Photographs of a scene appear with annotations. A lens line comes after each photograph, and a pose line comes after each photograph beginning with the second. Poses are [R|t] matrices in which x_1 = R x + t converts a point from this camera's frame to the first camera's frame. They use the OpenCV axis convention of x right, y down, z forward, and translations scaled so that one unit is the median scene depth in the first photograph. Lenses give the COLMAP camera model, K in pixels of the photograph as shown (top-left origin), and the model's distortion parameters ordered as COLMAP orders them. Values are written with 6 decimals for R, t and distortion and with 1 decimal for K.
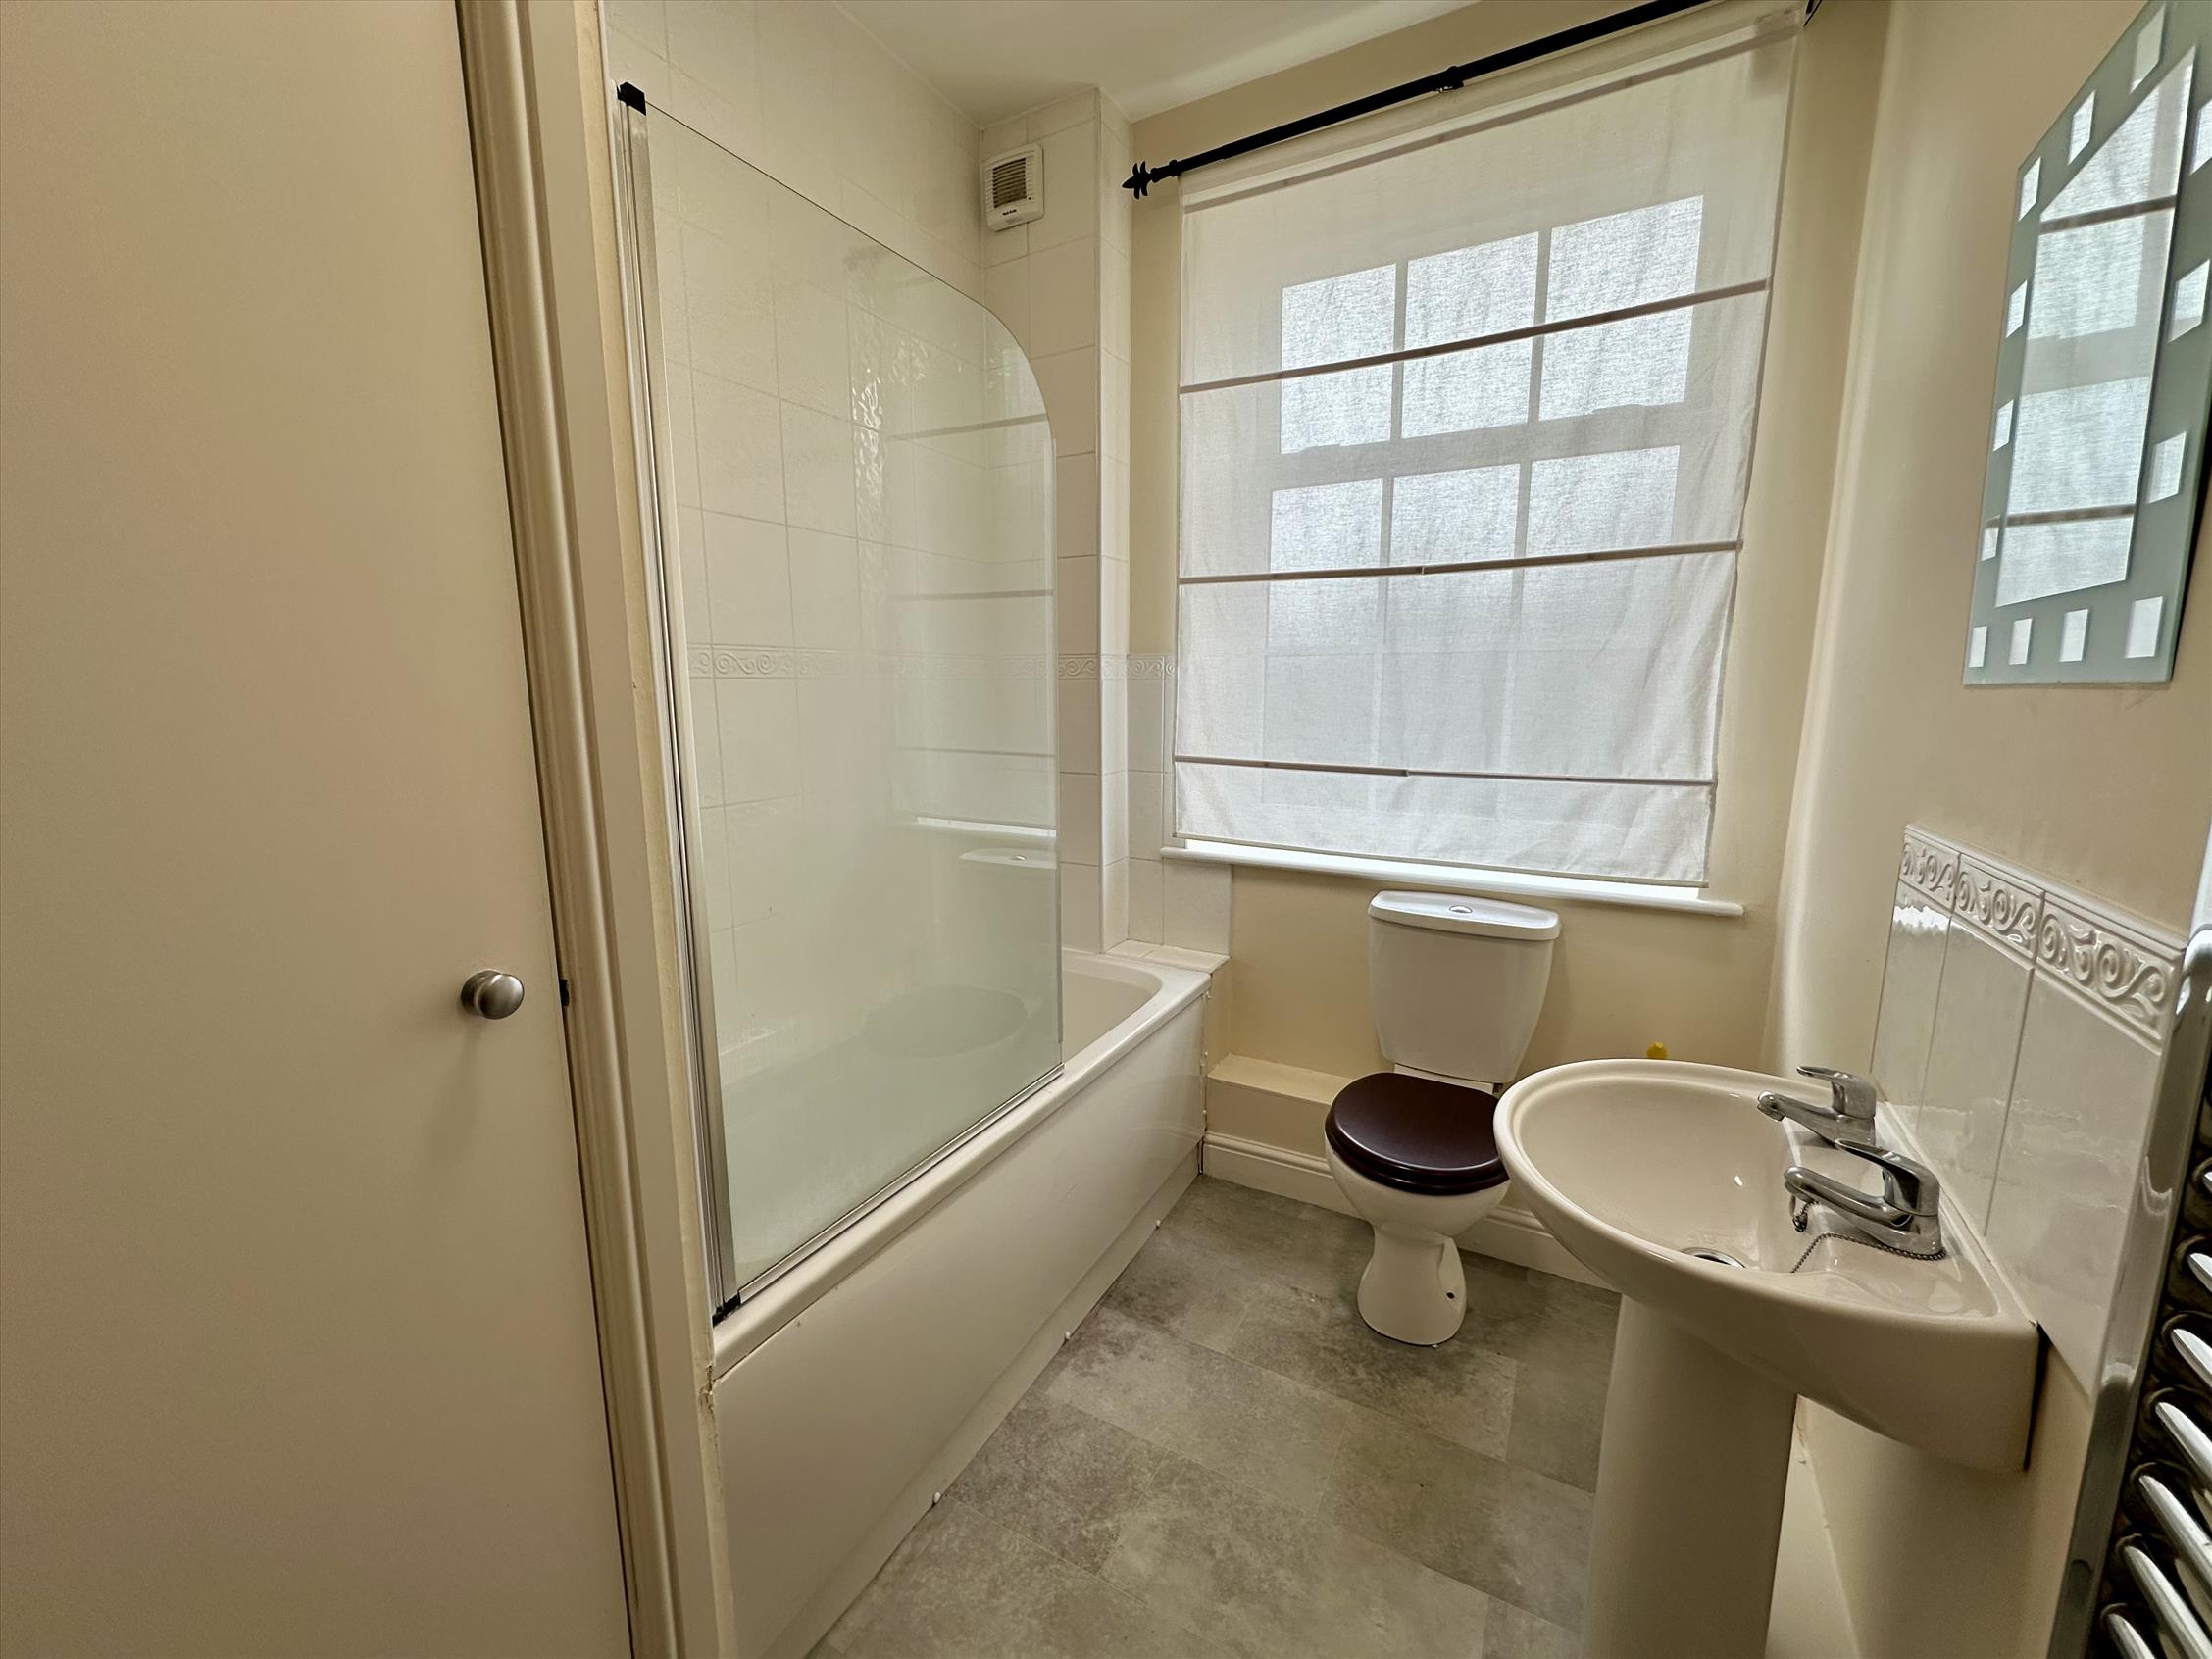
lens RADIAL K [[878.9, 0, 1105.7], [0, 878.9, 828.7], [0, 0, 1]] dist [0.001379, 0.000001]
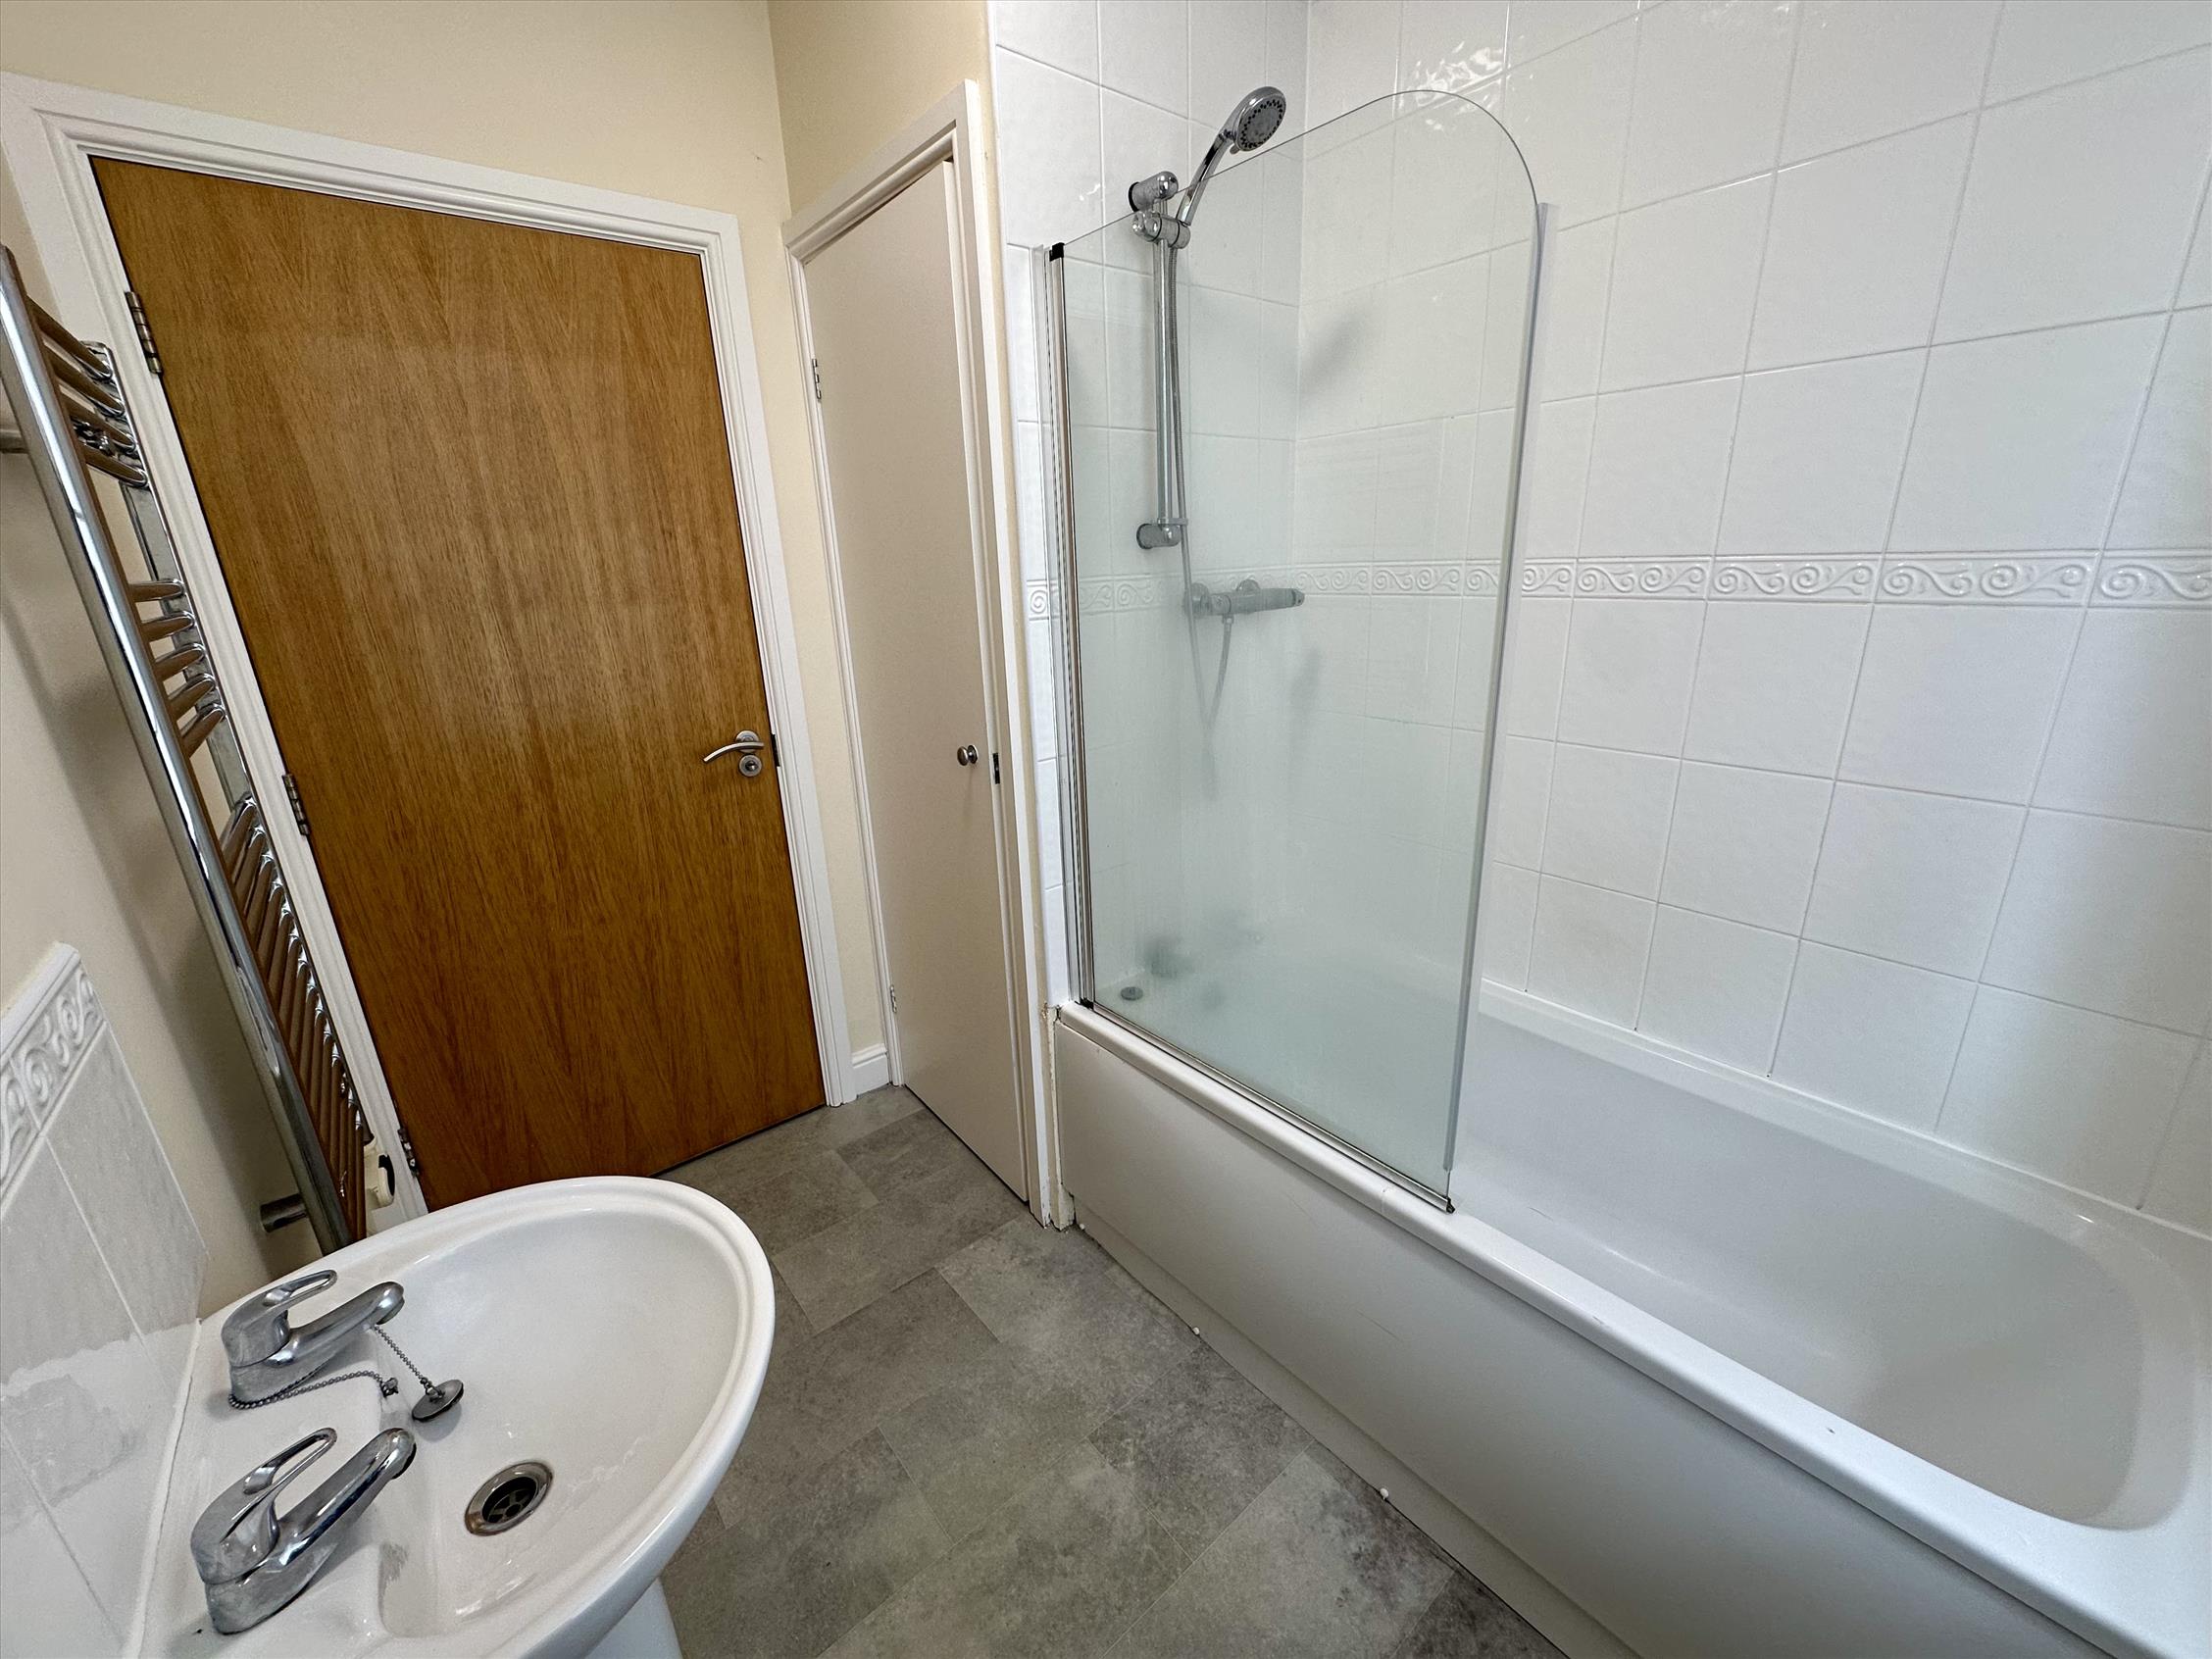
lens RADIAL K [[878.9, 0, 1106.8], [0, 878.9, 829.1], [0, 0, 1]] dist [0.001379, 0.000001]
pose [[-0.355762, 0.297575, -0.885936, 0.680717], [-0.109898, 0.928057, 0.355855, -0.263916], [0.928092, 0.223962, -0.297465, 1.067034]]
